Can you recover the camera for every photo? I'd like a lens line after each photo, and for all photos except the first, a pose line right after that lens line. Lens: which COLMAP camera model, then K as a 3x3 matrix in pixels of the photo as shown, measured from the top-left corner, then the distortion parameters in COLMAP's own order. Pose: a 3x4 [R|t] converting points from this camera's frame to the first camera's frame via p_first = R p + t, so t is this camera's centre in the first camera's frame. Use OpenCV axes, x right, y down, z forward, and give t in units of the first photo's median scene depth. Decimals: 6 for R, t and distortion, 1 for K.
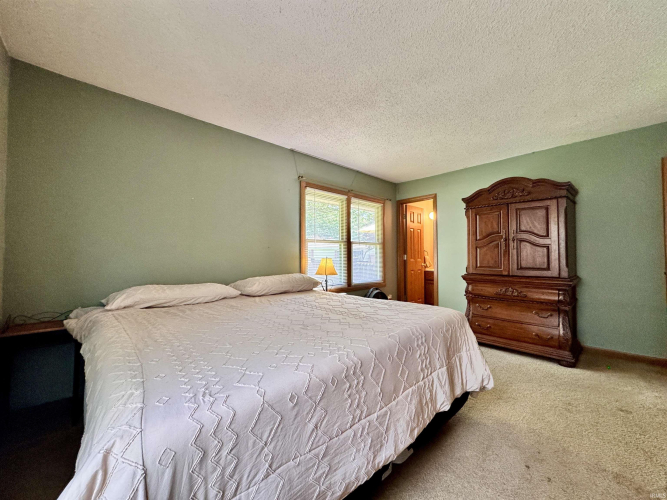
lens RADIAL K [[266.9, 0, 333.5], [0, 266.9, 250.0], [0, 0, 1]] dist [0.000807, -0.000140]
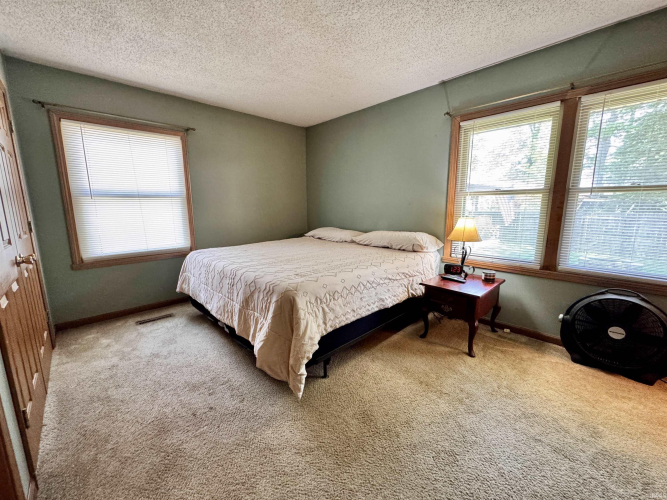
lens RADIAL K [[266.9, 0, 333.5], [0, 266.9, 250.0], [0, 0, 1]] dist [0.000807, -0.000140]
pose [[0.000210, 0.169990, -0.985446, 0.716148], [0.021491, 0.985217, 0.169955, -0.015370], [0.999769, -0.021214, -0.003446, 0.637367]]
